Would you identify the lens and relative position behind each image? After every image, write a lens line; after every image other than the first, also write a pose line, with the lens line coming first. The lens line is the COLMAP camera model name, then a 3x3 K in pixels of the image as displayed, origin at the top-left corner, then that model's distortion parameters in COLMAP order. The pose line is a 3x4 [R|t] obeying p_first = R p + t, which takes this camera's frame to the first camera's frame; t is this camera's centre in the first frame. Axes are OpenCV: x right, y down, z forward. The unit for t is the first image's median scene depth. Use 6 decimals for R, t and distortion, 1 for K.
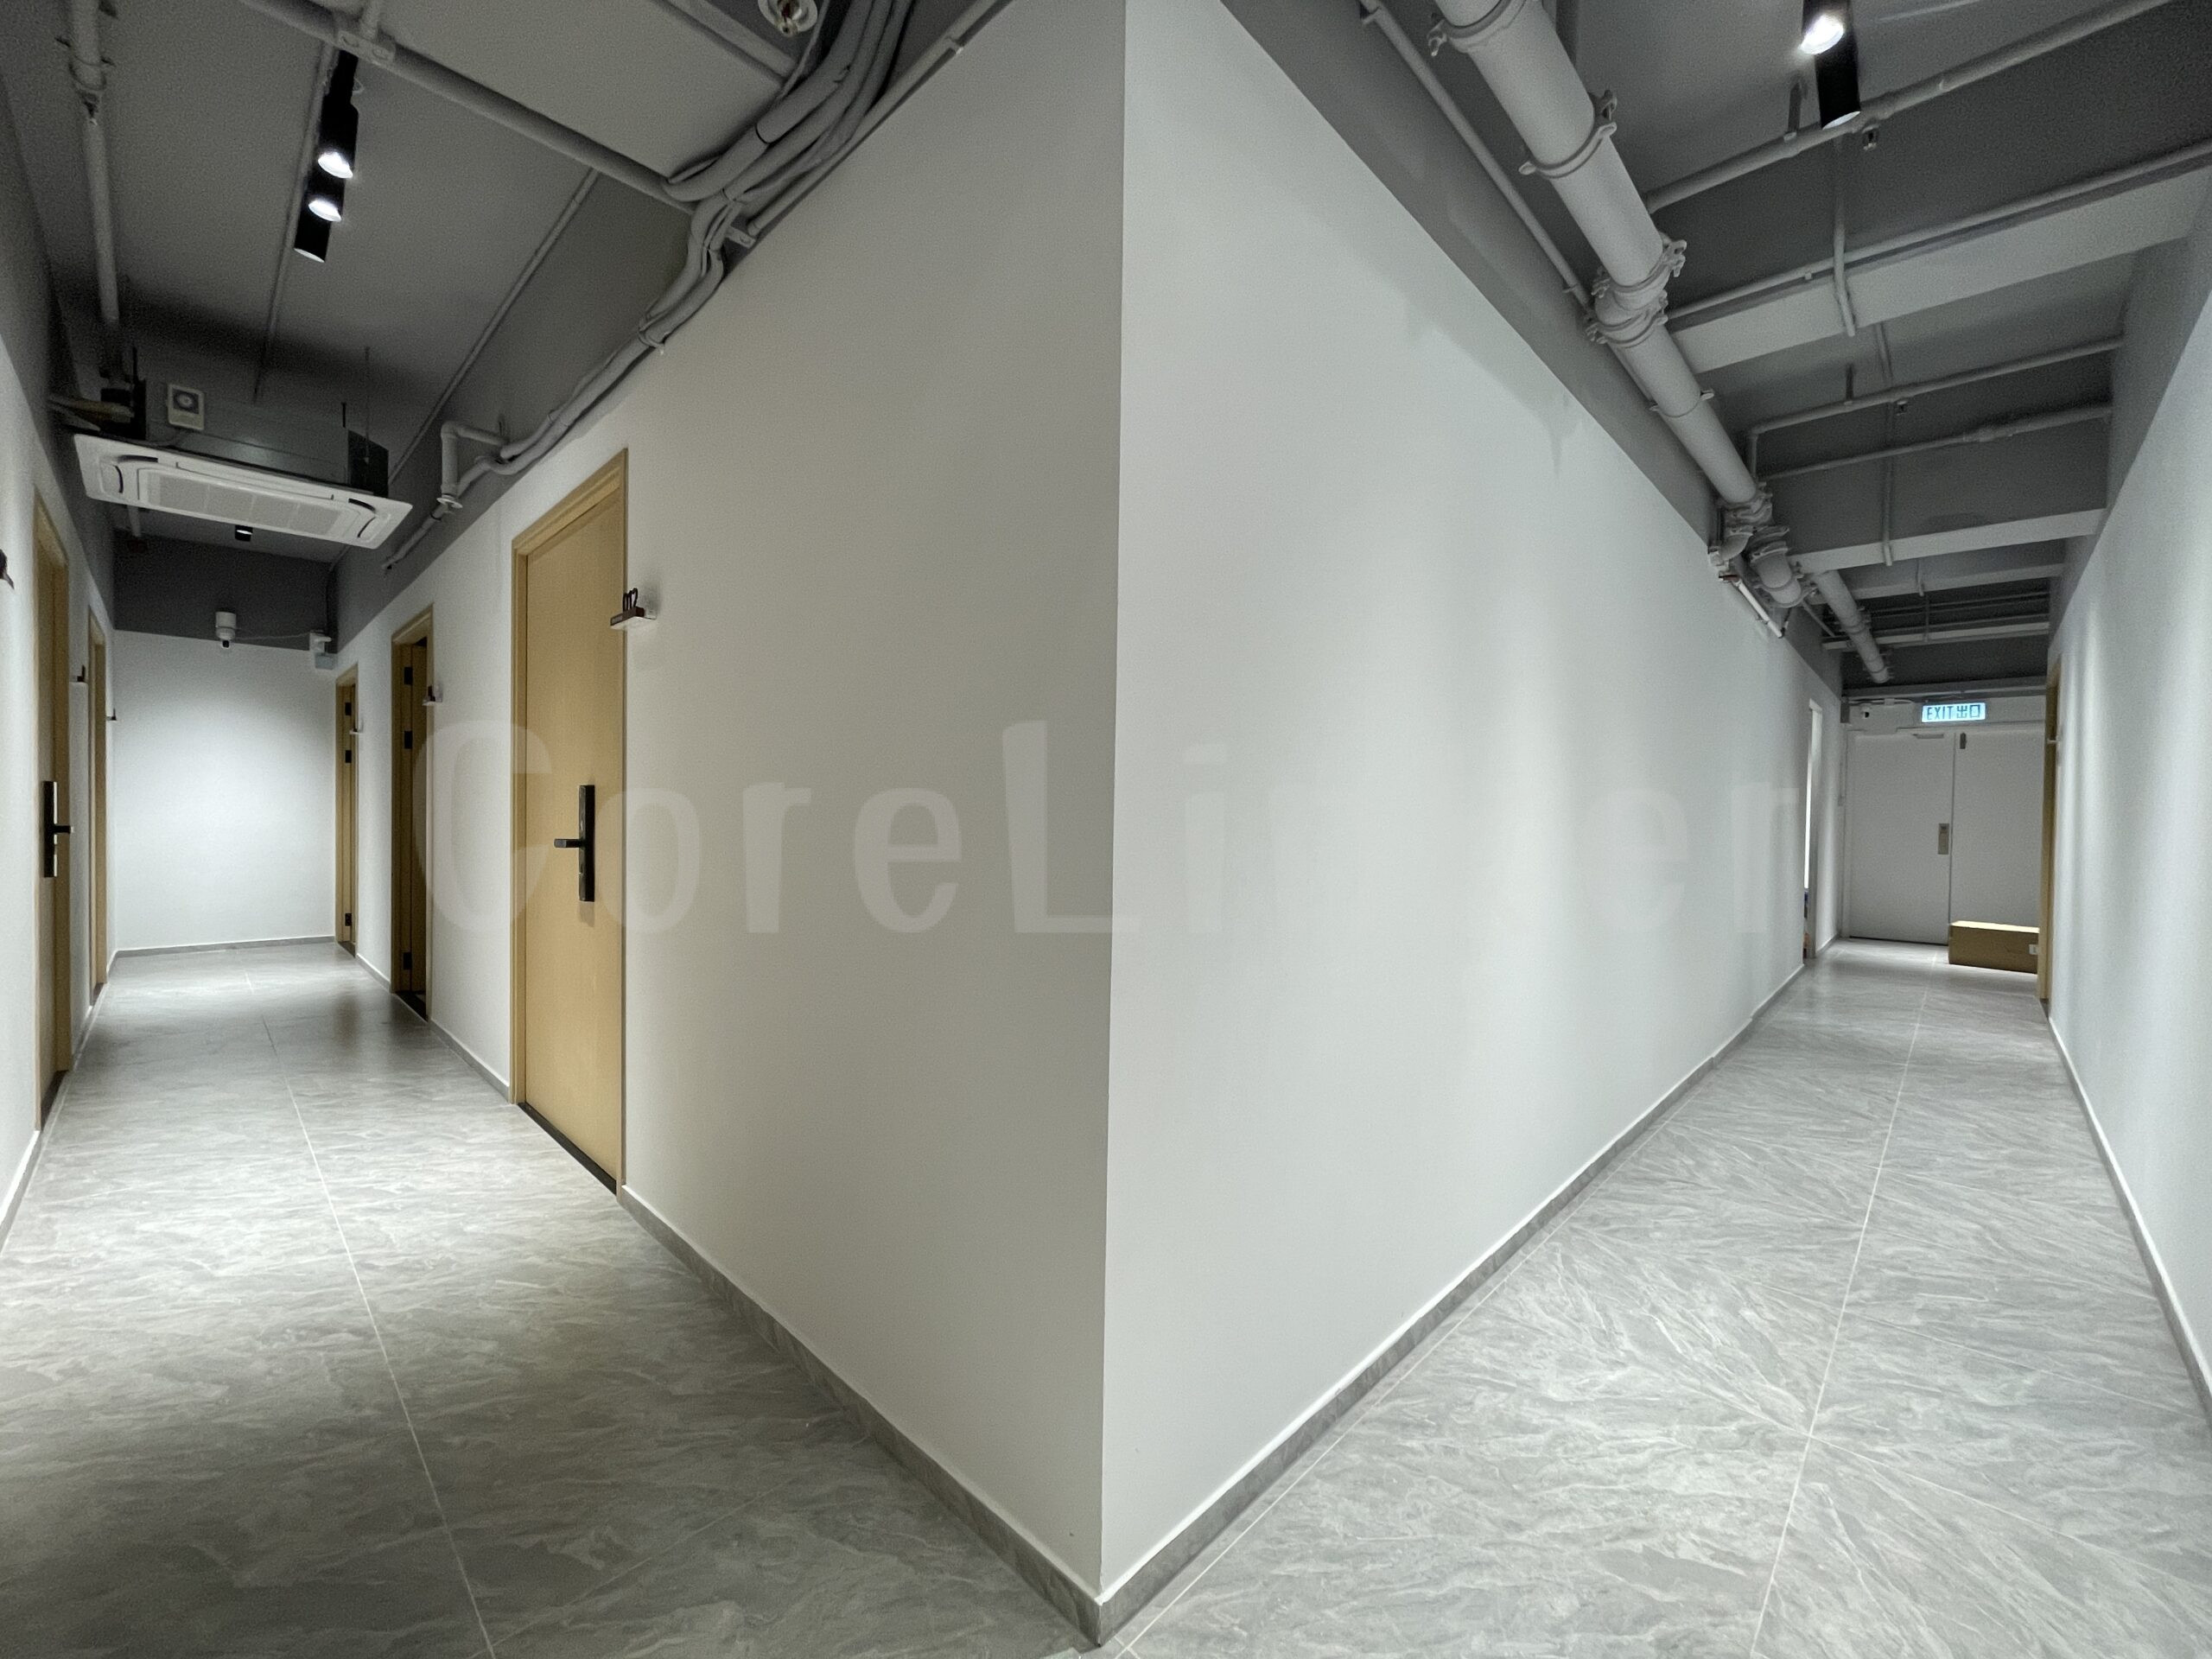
lens RADIAL K [[876.8, 0, 1106.0], [0, 876.8, 829.5], [0, 0, 1]] dist [0.000550, -0.000175]
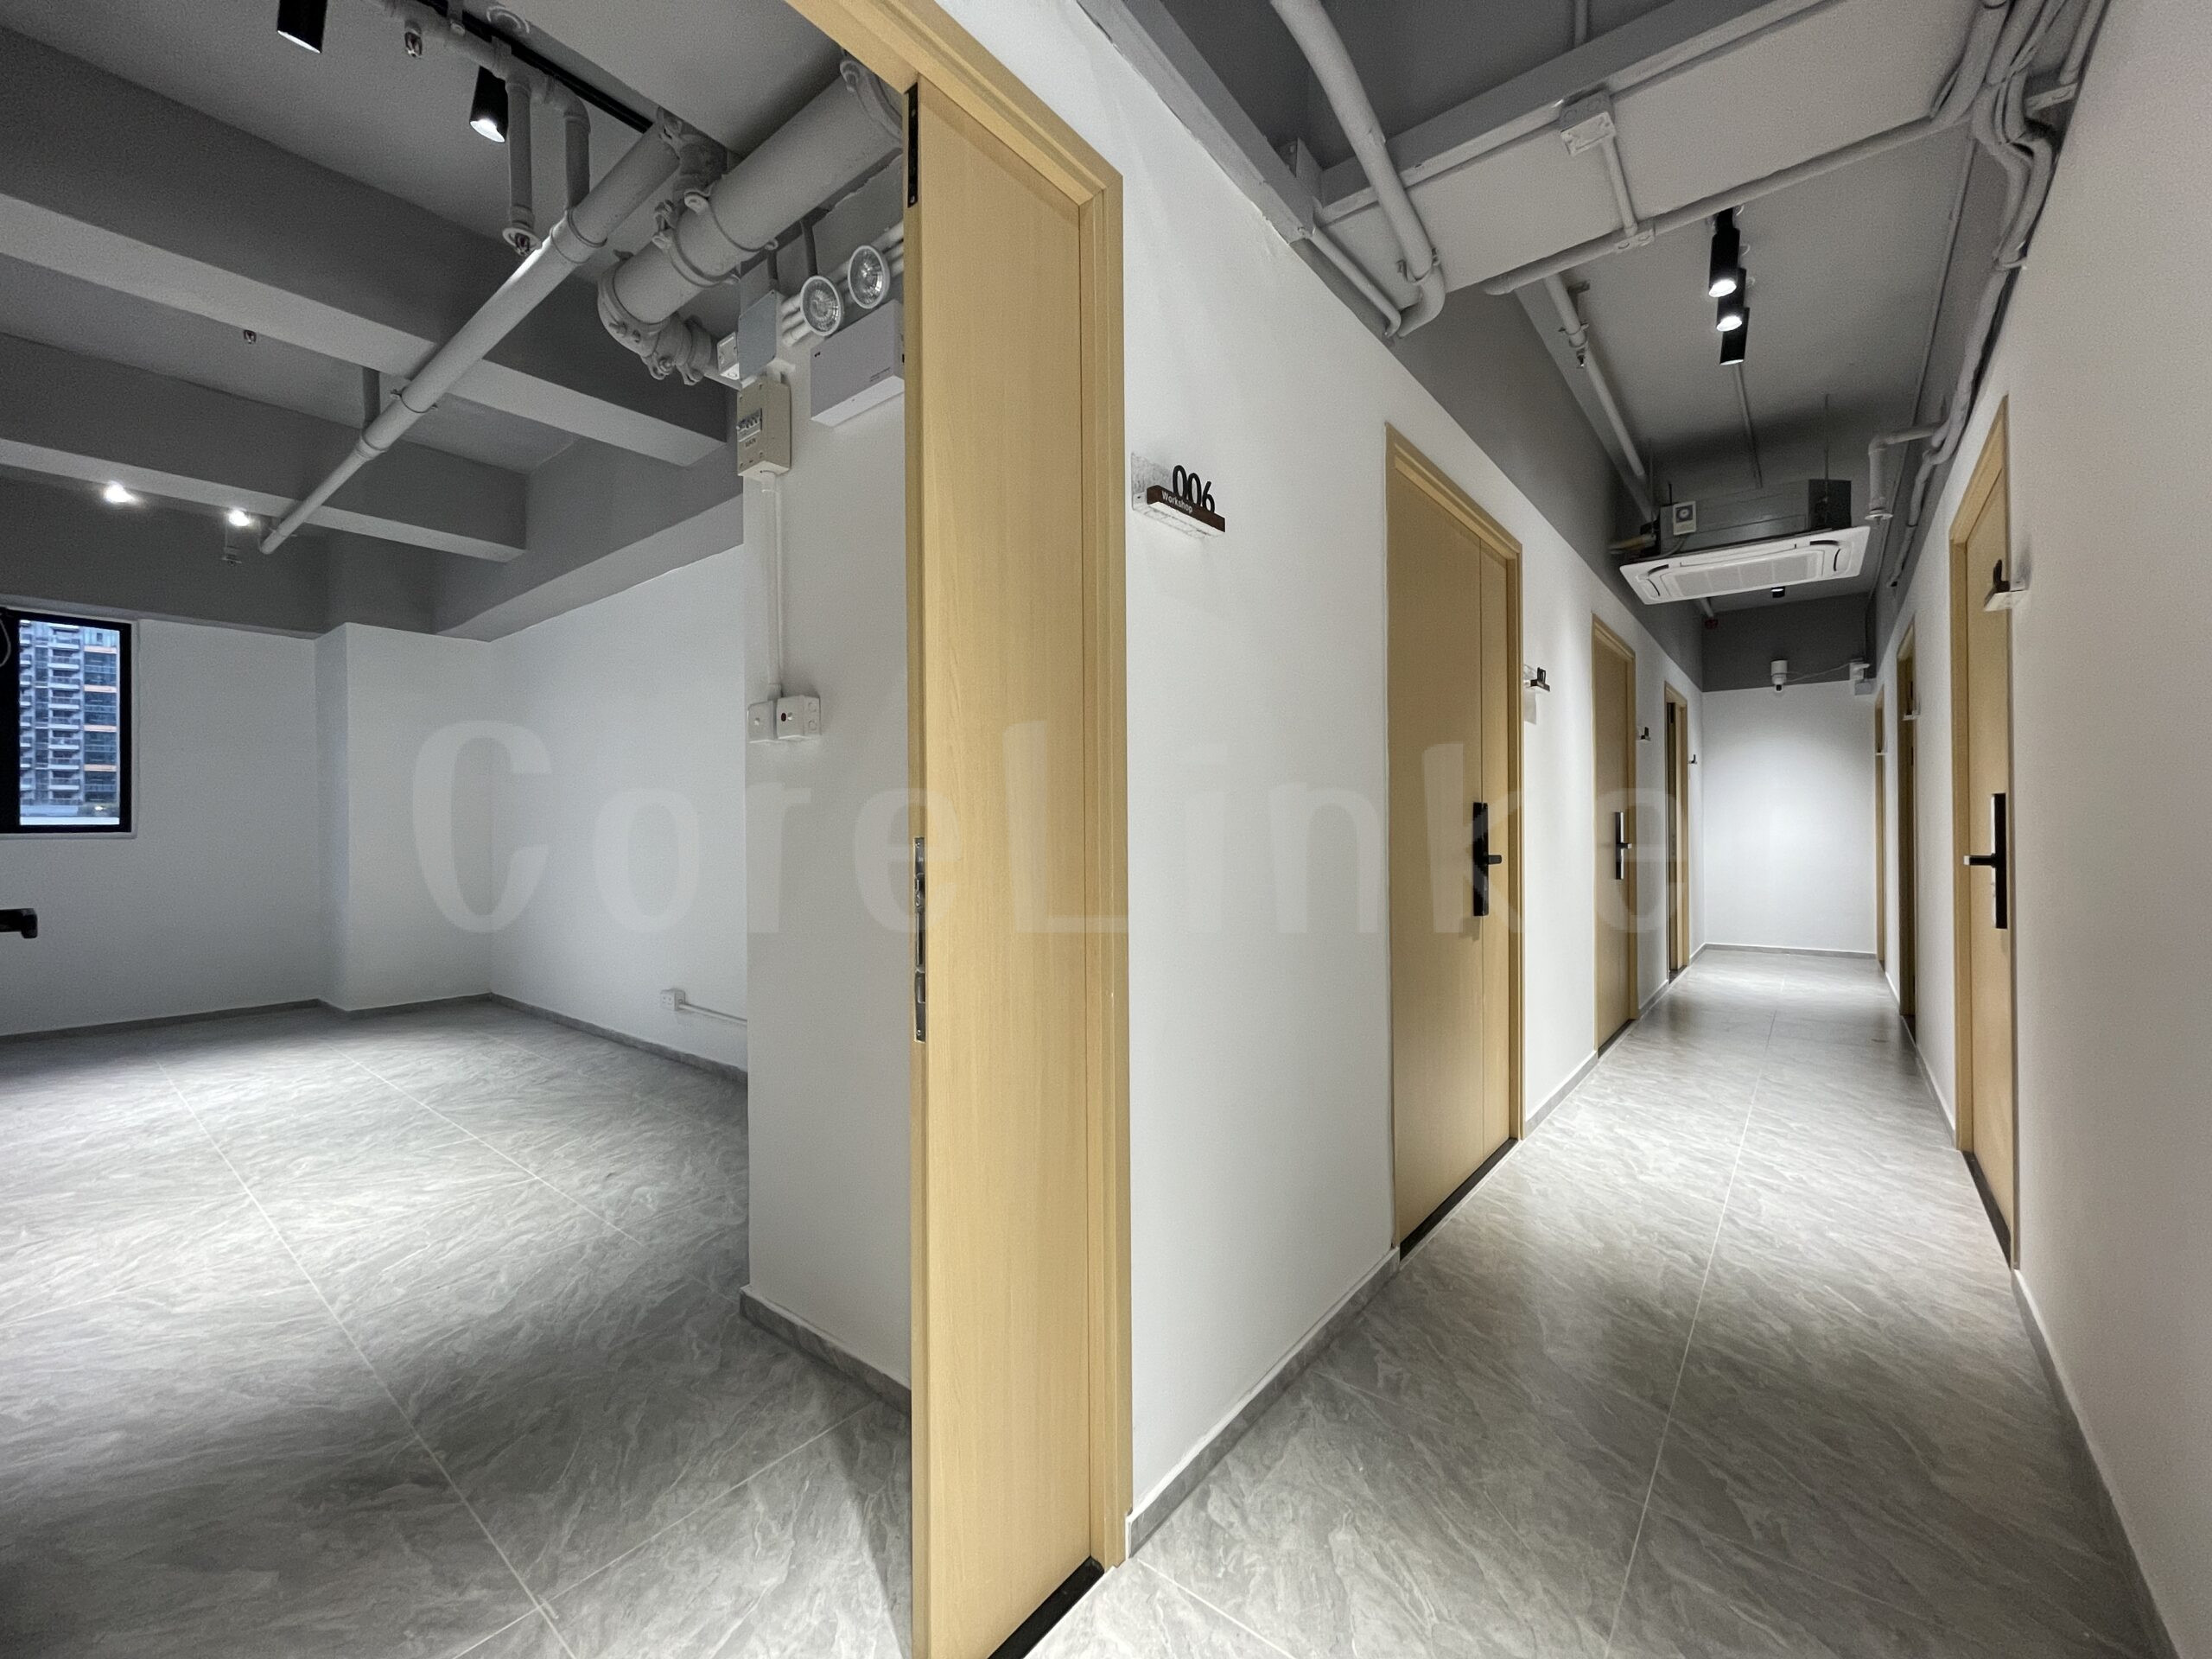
lens RADIAL K [[882.4, 0, 1114.5], [0, 882.4, 825.5], [0, 0, 1]] dist [-0.000342, -0.000316]
pose [[0.099924, -0.020972, -0.994774, 0.199861], [-0.008585, 0.999722, -0.021939, 0.007955], [0.994958, 0.010733, 0.099717, 0.056013]]
